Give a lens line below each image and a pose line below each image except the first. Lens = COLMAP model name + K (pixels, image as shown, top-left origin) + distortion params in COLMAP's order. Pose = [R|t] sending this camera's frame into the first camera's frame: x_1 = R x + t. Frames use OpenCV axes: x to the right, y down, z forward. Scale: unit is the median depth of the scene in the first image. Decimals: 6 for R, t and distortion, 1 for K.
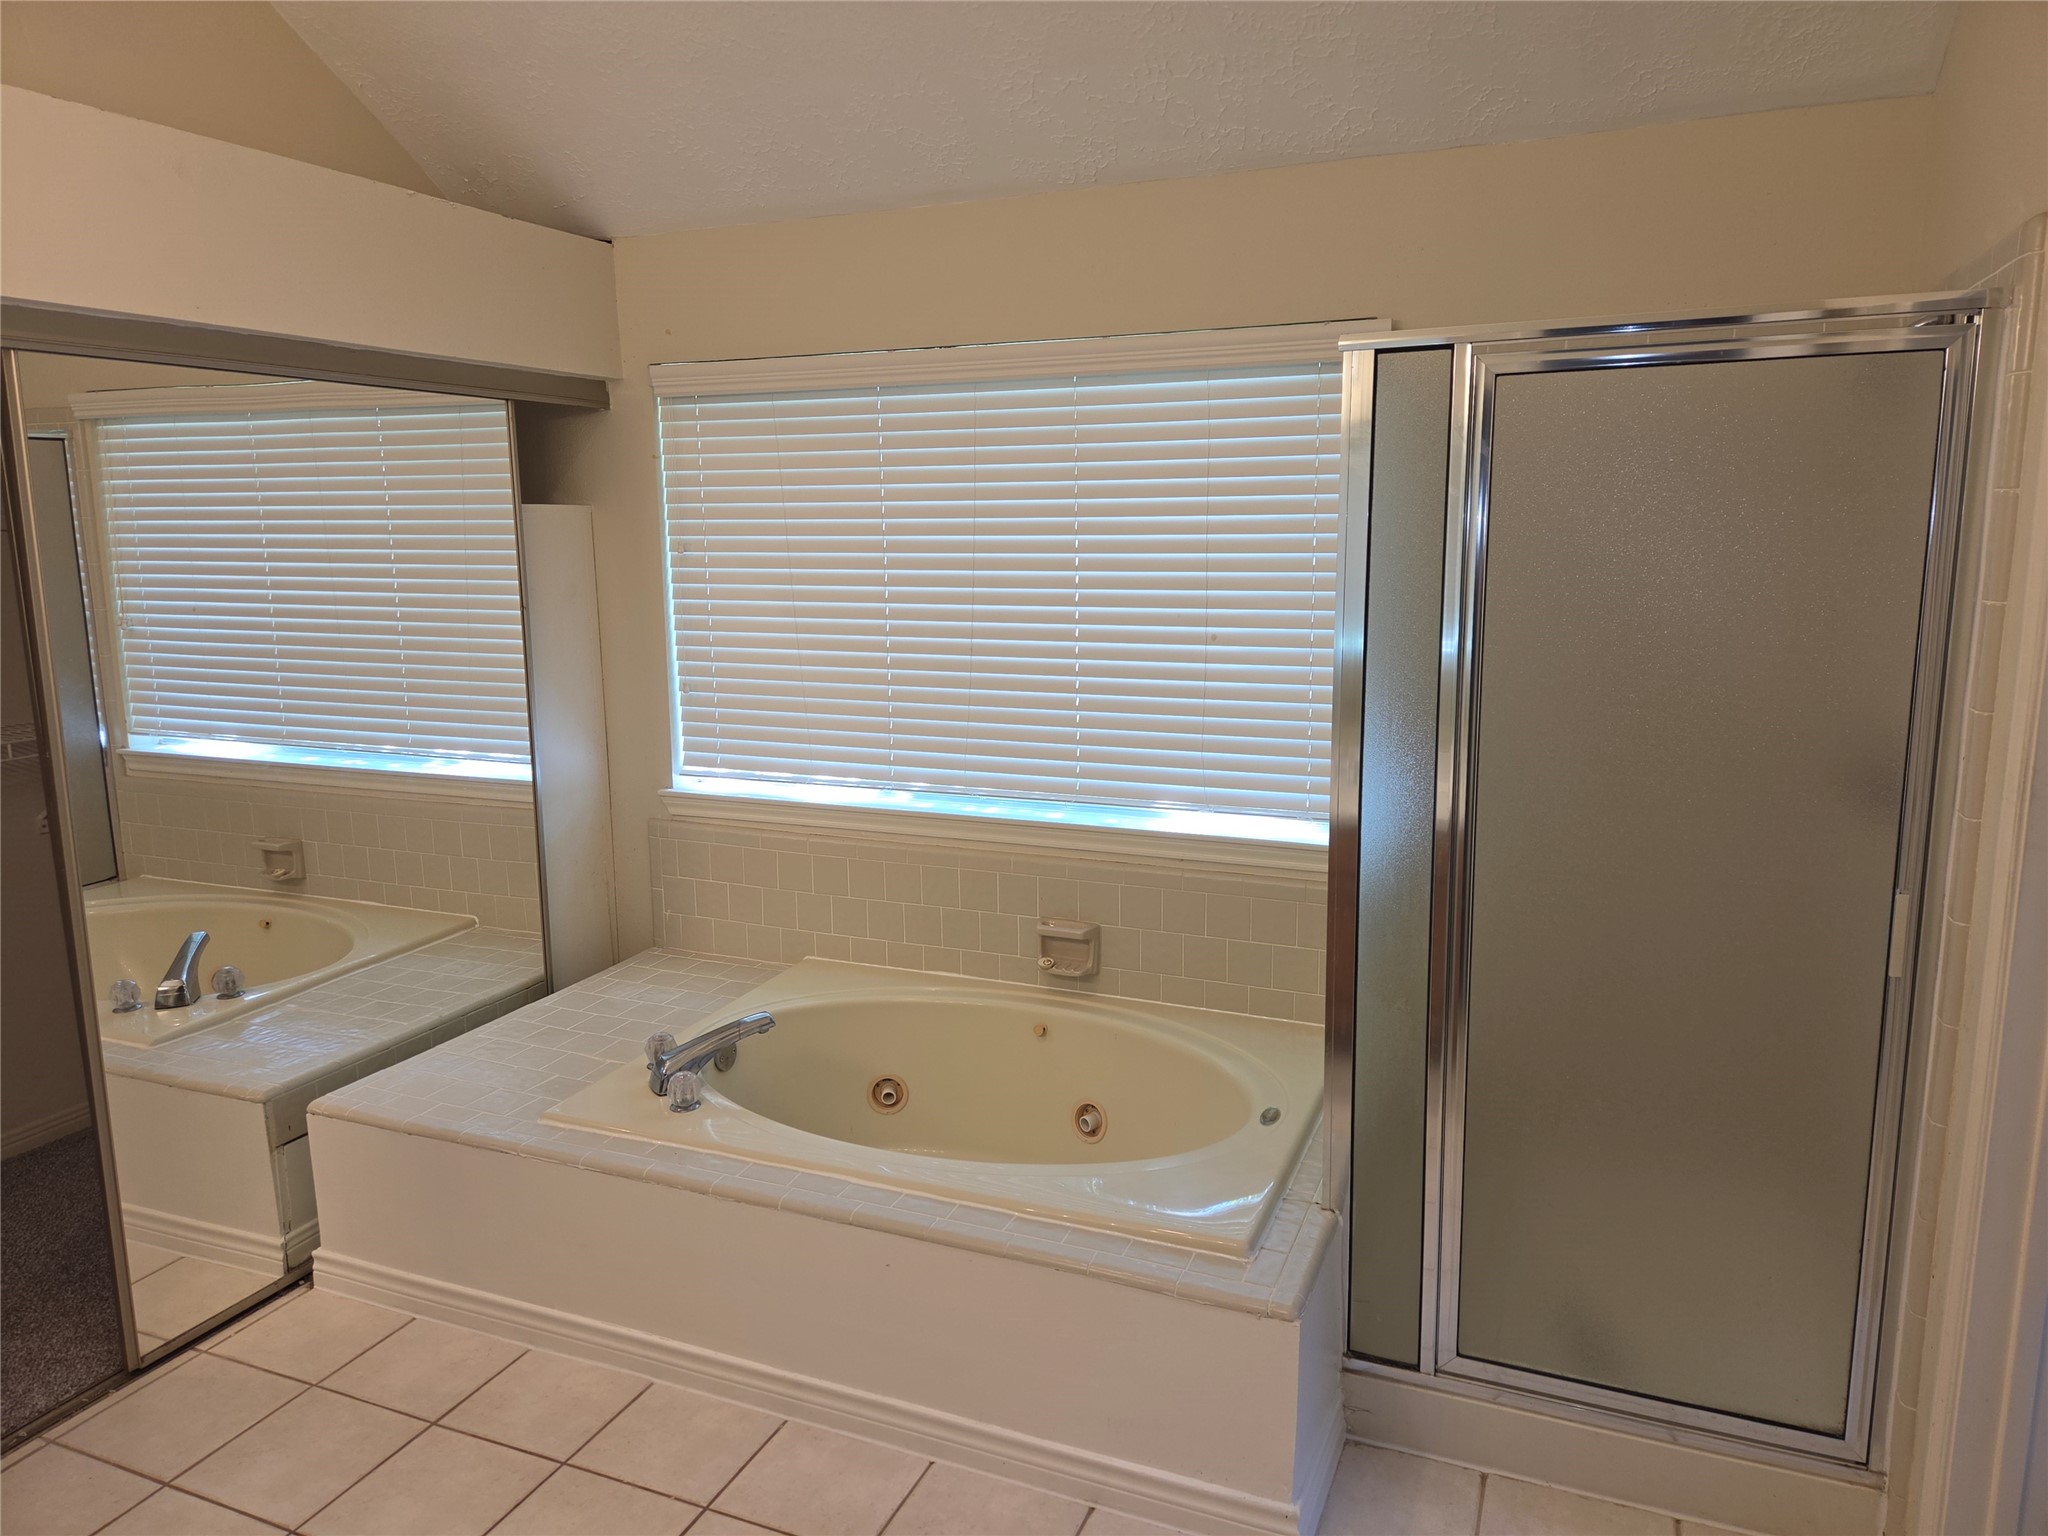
lens RADIAL K [[1378.3, 0, 1023.7], [0, 1378.3, 761.0], [0, 0, 1]] dist [0.048744, -0.005132]
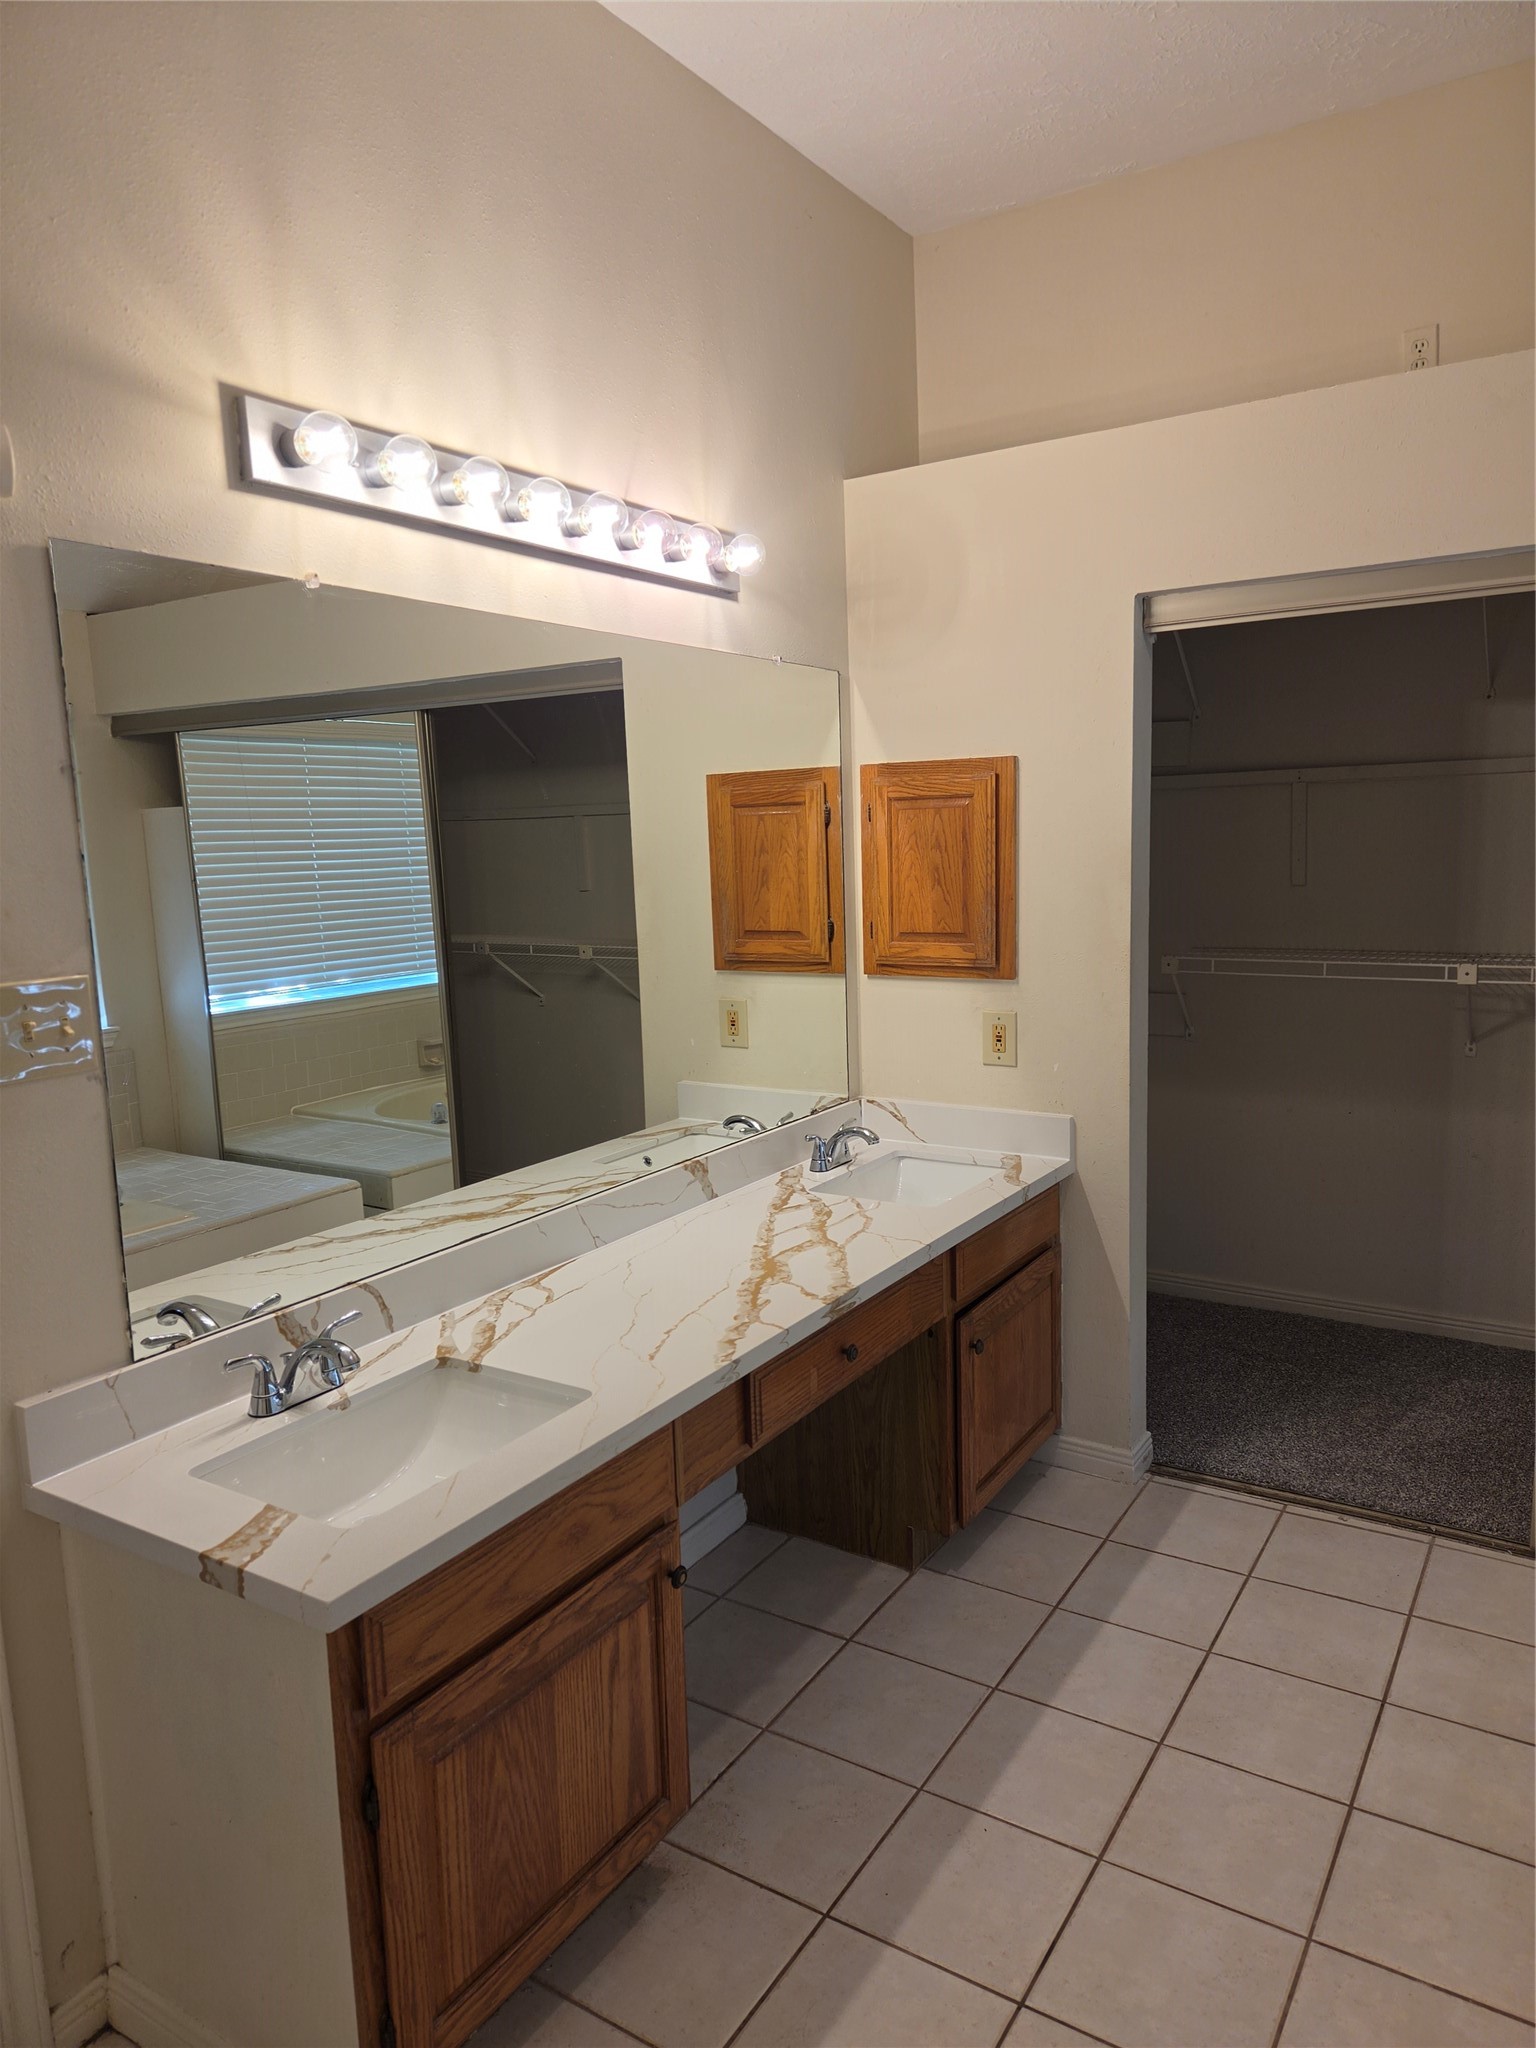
lens RADIAL K [[1378.3, 0, 768.3], [0, 1378.3, 1029.1], [0, 0, 1]] dist [0.048744, -0.005132]
pose [[0.163236, -0.131037, 0.977846, -1.667209], [0.198936, 0.975154, 0.097466, 0.014660], [-0.966322, 0.178619, 0.185248, 0.225219]]
